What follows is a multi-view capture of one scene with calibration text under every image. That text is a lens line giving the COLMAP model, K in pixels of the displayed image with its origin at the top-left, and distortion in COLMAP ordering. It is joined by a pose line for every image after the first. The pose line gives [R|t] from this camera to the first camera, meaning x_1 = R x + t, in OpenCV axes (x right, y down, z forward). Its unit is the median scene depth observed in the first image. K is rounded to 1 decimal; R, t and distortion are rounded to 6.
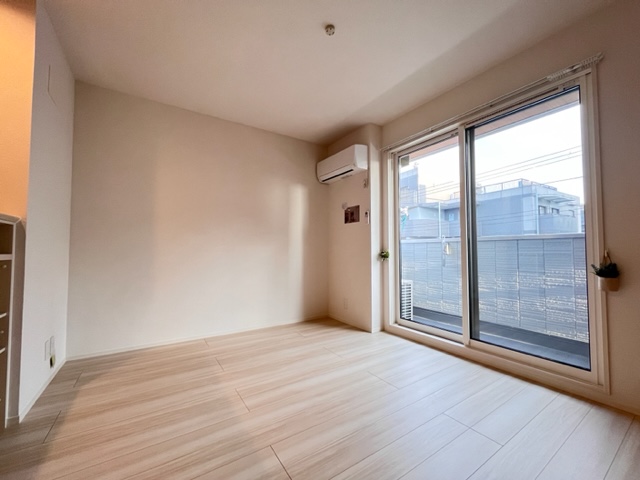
lens RADIAL K [[258.8, 0, 320.0], [0, 258.8, 240.0], [0, 0, 1]] dist [-0.000450, -0.000035]
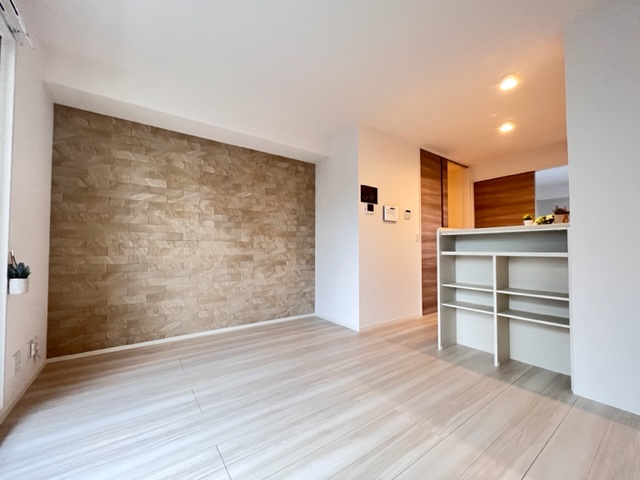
lens RADIAL K [[258.8, 0, 320.0], [0, 258.8, 240.0], [0, 0, 1]] dist [-0.000450, -0.000035]
pose [[-0.998847, -0.000847, -0.047995, 0.065080], [0.002580, 0.997451, -0.071302, 0.073116], [0.047933, -0.071343, -0.996299, 2.027820]]
